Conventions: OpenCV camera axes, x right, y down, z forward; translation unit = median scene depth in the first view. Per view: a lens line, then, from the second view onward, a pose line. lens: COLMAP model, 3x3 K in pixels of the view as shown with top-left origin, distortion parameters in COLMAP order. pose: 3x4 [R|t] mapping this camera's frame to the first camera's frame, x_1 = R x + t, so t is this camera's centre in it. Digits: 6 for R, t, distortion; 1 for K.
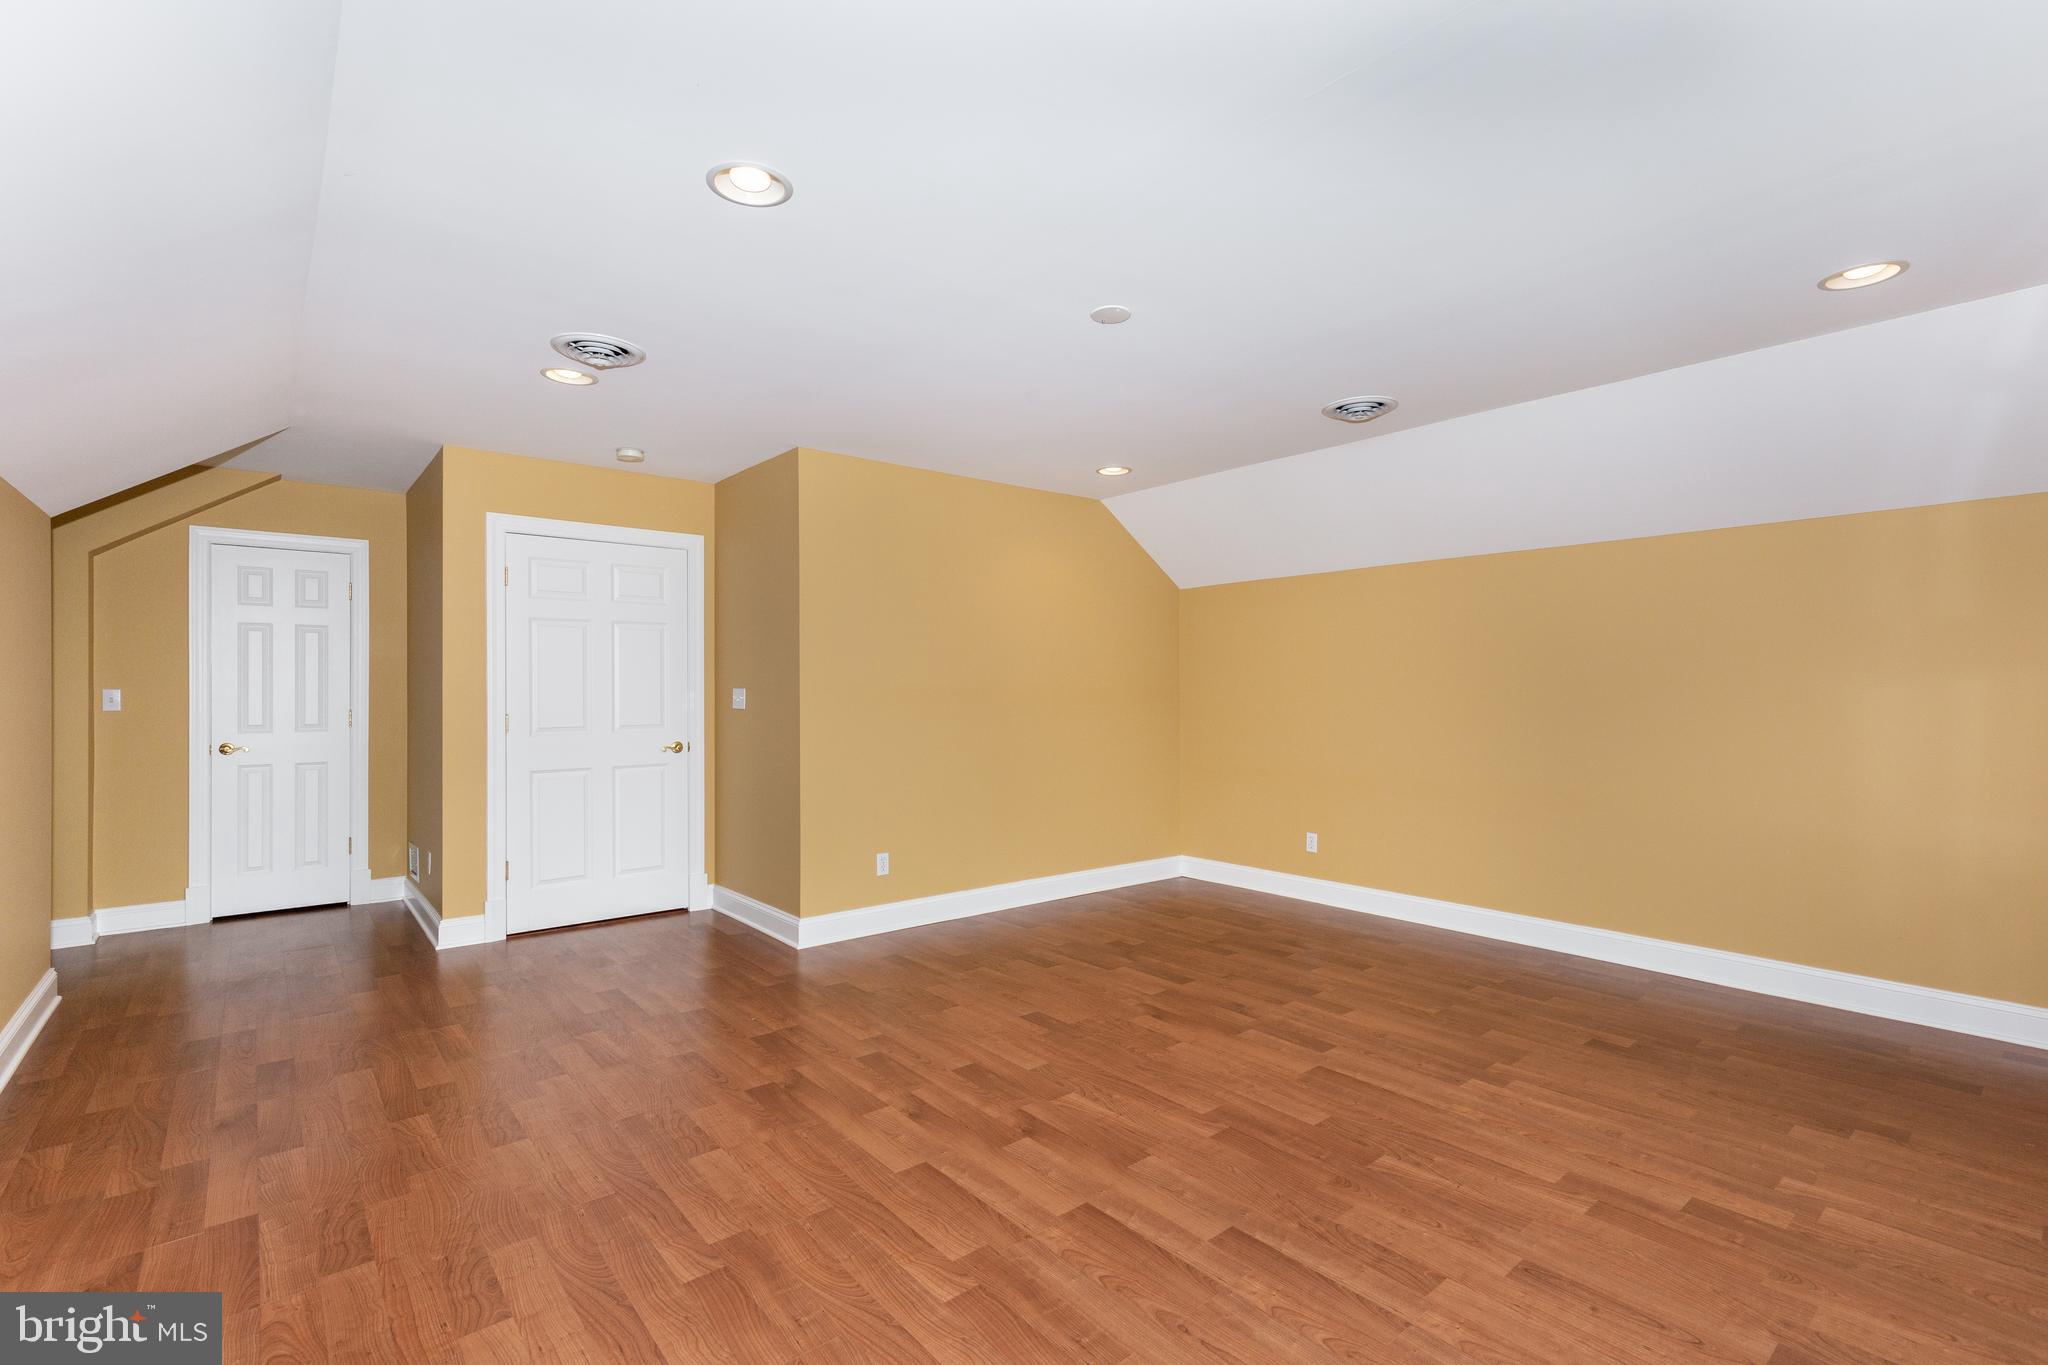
lens RADIAL K [[933.6, 0, 1025.0], [0, 933.6, 690.9], [0, 0, 1]] dist [0.004099, 0.000400]
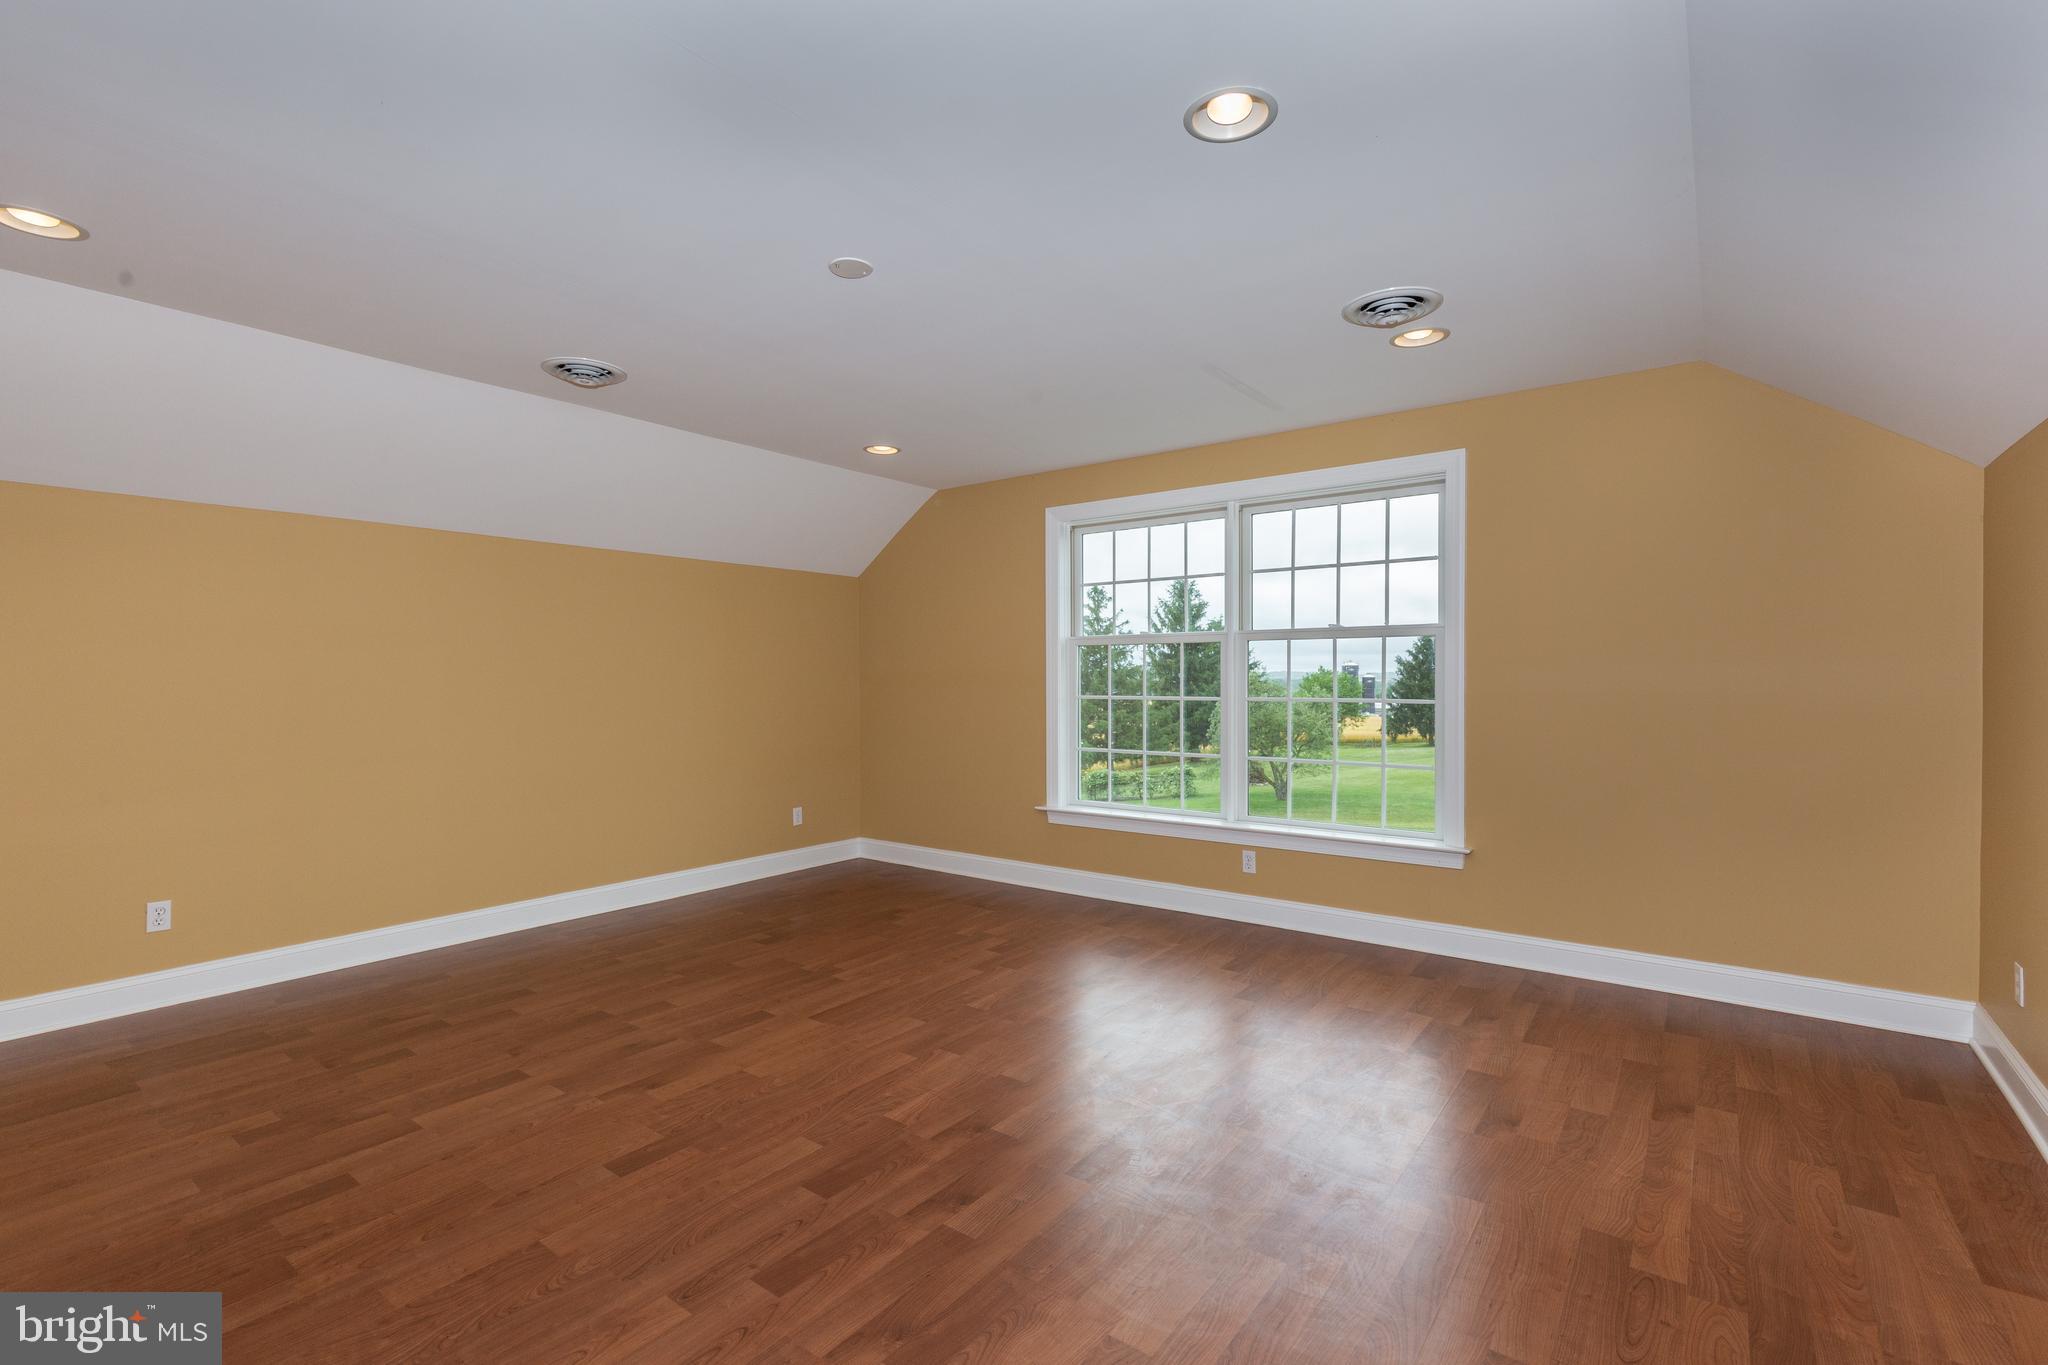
lens RADIAL K [[933.6, 0, 1022.5], [0, 933.6, 685.0], [0, 0, 1]] dist [0.004099, 0.000400]
pose [[-0.235690, -0.008095, 0.971795, -0.746575], [0.005754, 0.999936, 0.009725, 0.000211], [-0.971811, 0.007884, -0.235628, 0.930603]]
